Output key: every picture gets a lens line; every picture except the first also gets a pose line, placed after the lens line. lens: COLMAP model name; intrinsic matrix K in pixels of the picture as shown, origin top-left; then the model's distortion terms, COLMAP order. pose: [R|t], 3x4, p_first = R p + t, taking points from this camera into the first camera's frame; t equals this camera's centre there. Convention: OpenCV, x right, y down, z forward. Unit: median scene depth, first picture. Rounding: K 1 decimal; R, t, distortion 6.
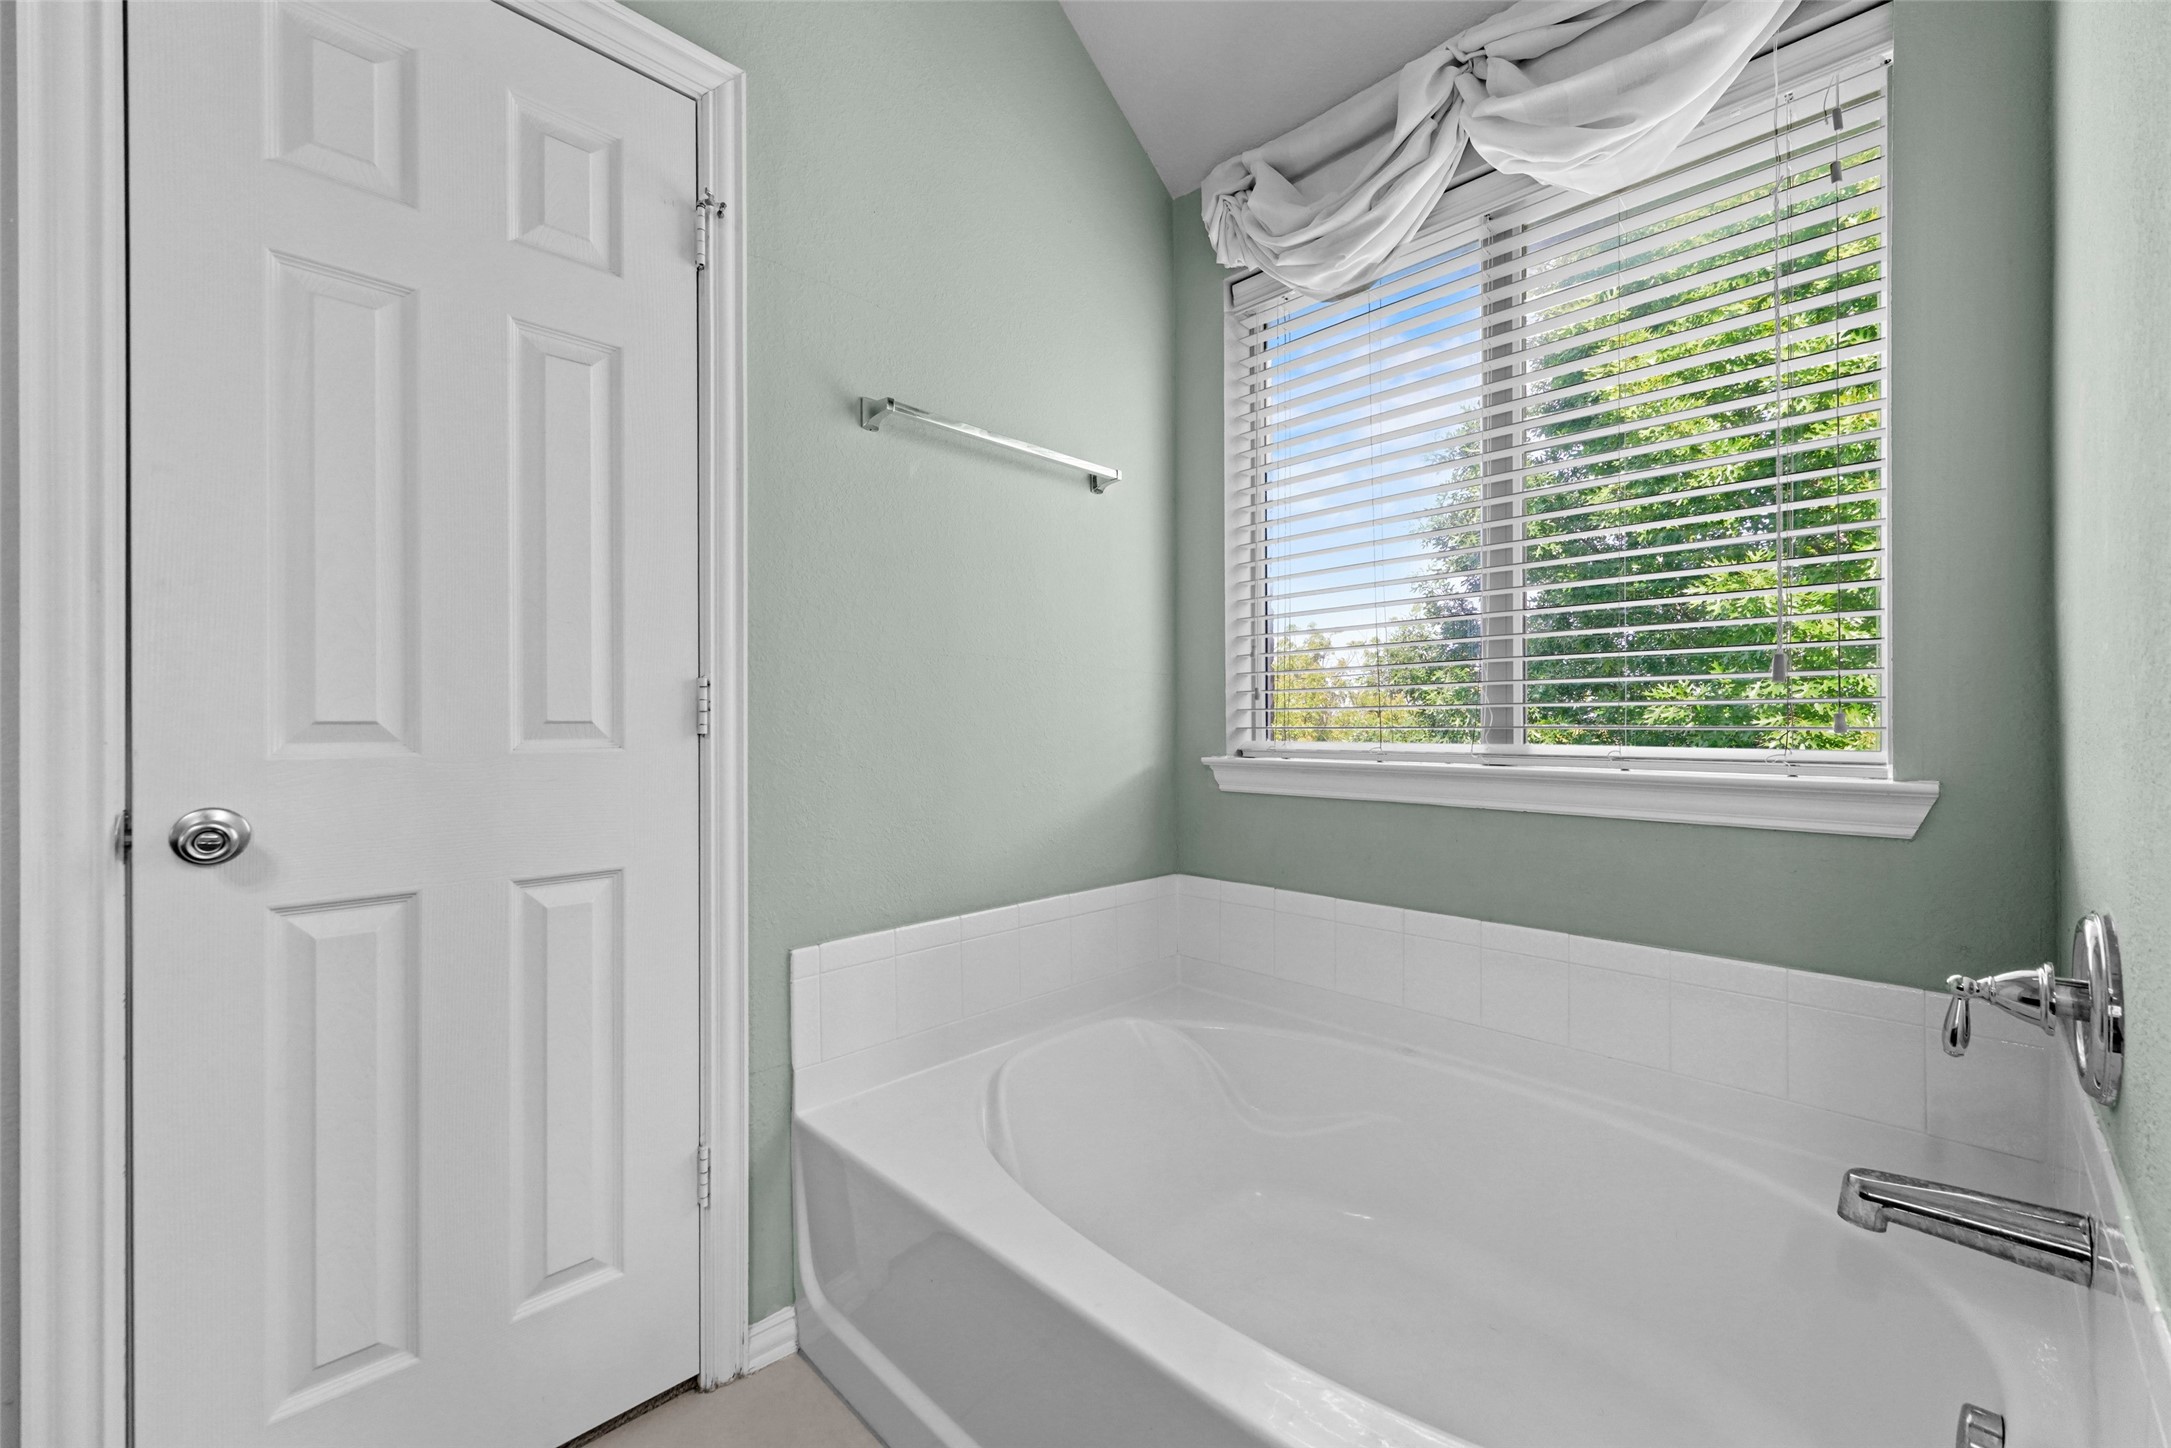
lens RADIAL K [[863.5, 0, 1090.2], [0, 863.5, 726.7], [0, 0, 1]] dist [0.009363, -0.002718]
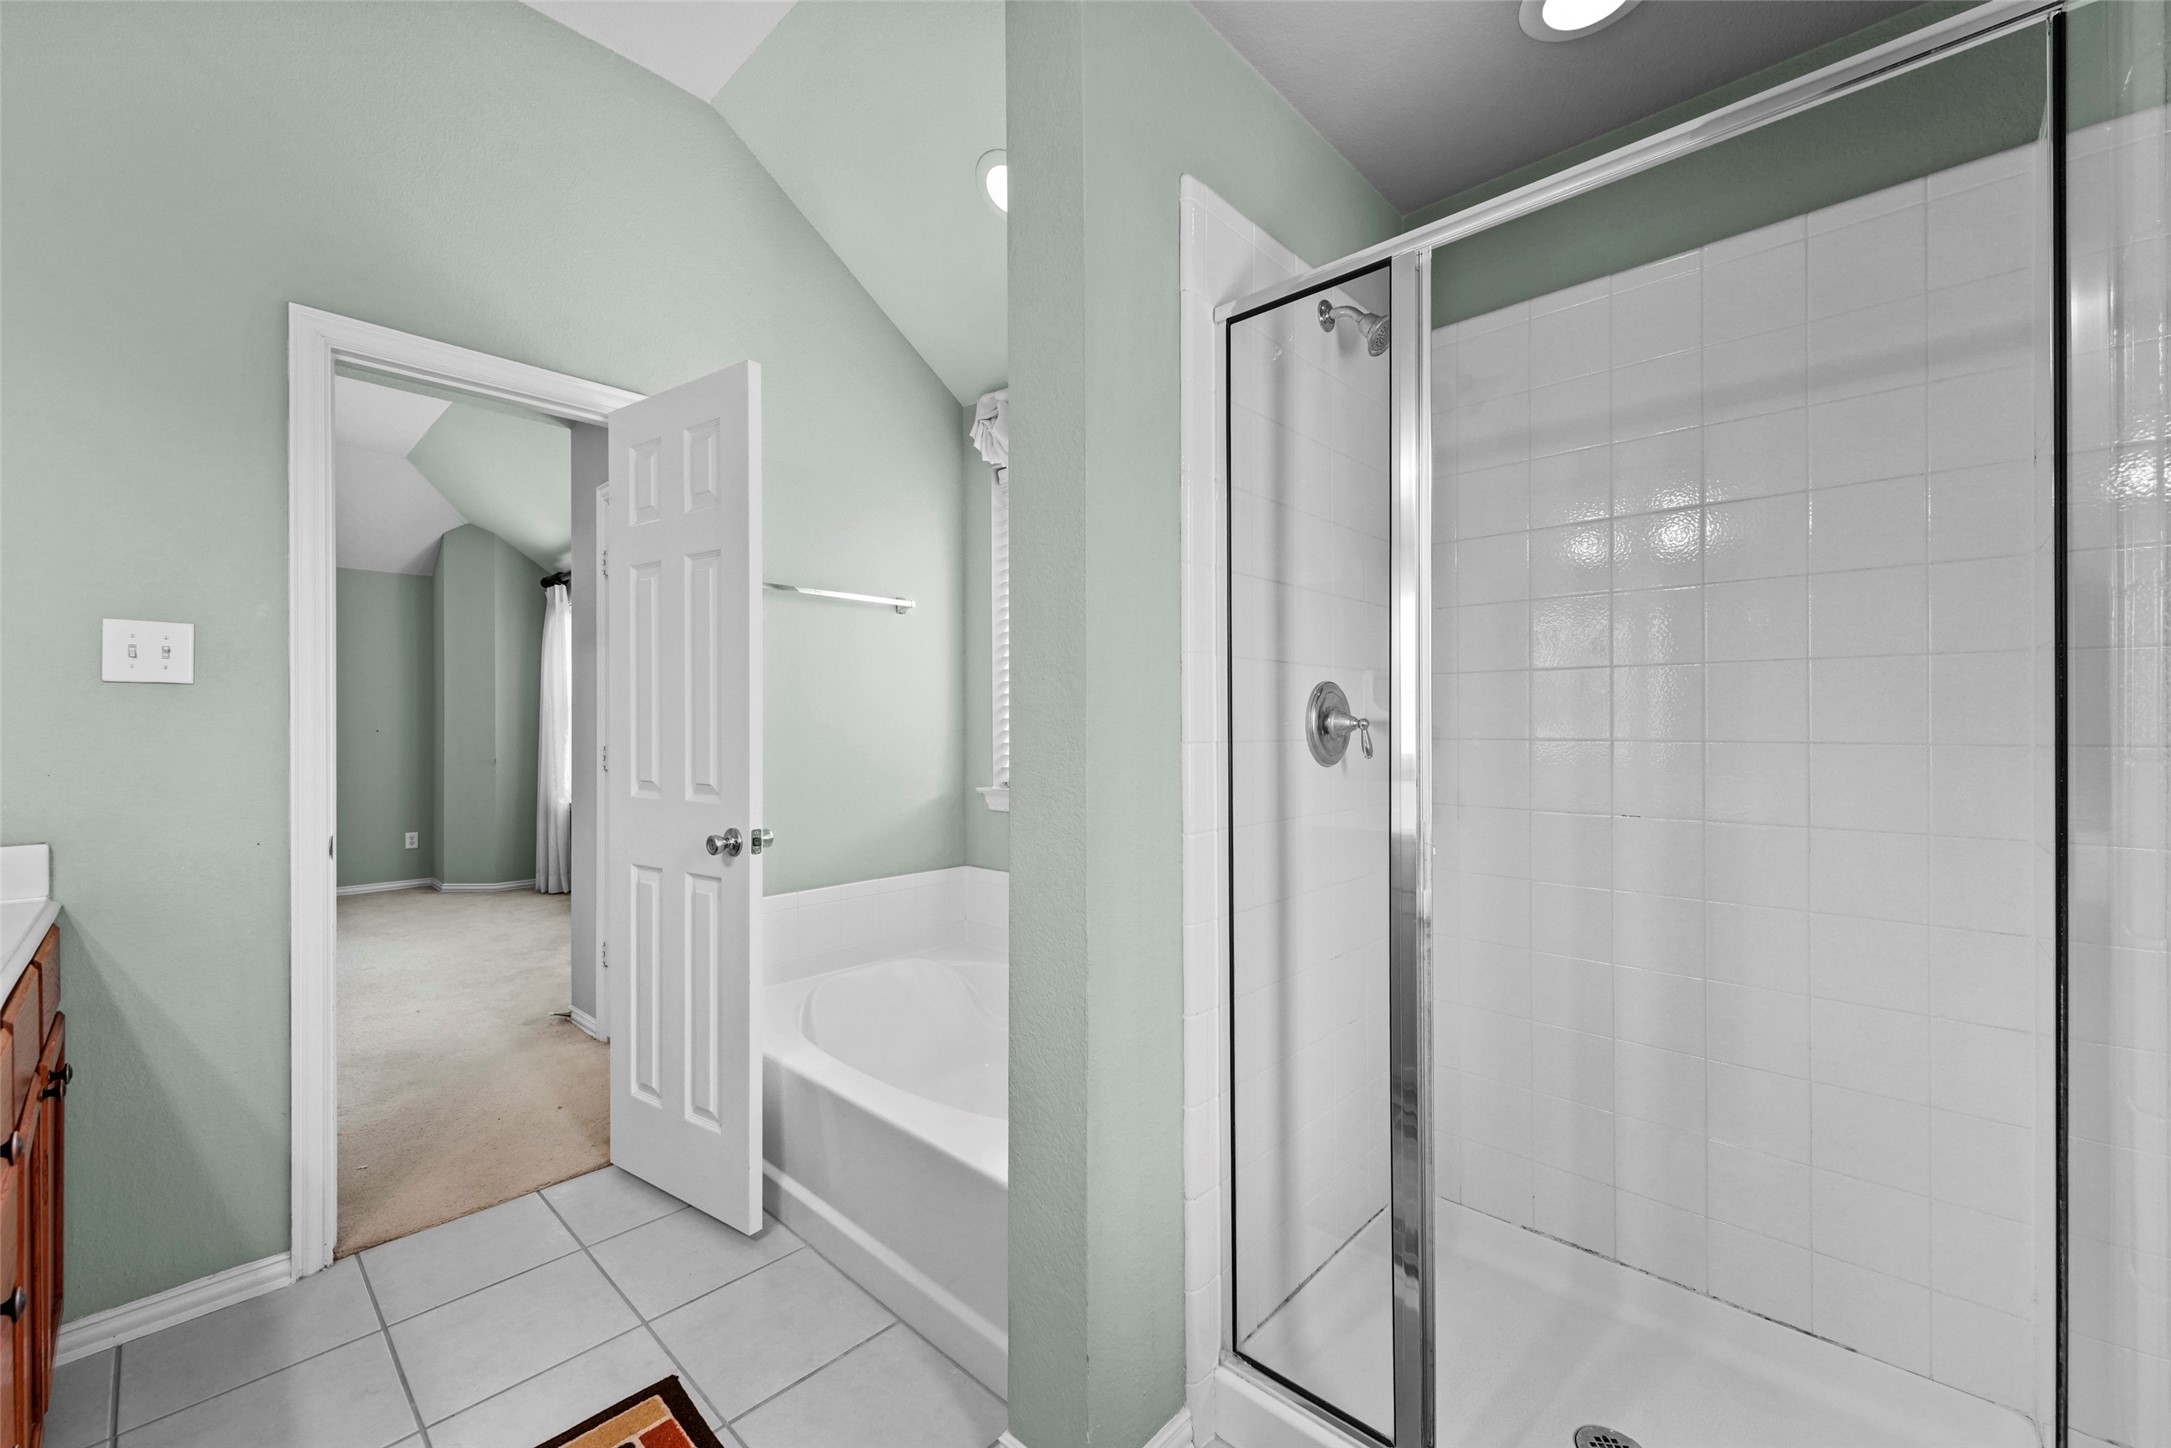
lens RADIAL K [[863.5, 0, 1080.7], [0, 863.5, 722.6], [0, 0, 1]] dist [0.009363, -0.002718]
pose [[0.999782, -0.003998, 0.020479, 0.279717], [0.003786, 0.999939, 0.010342, -0.092702], [-0.020520, -0.010262, 0.999737, -0.501286]]
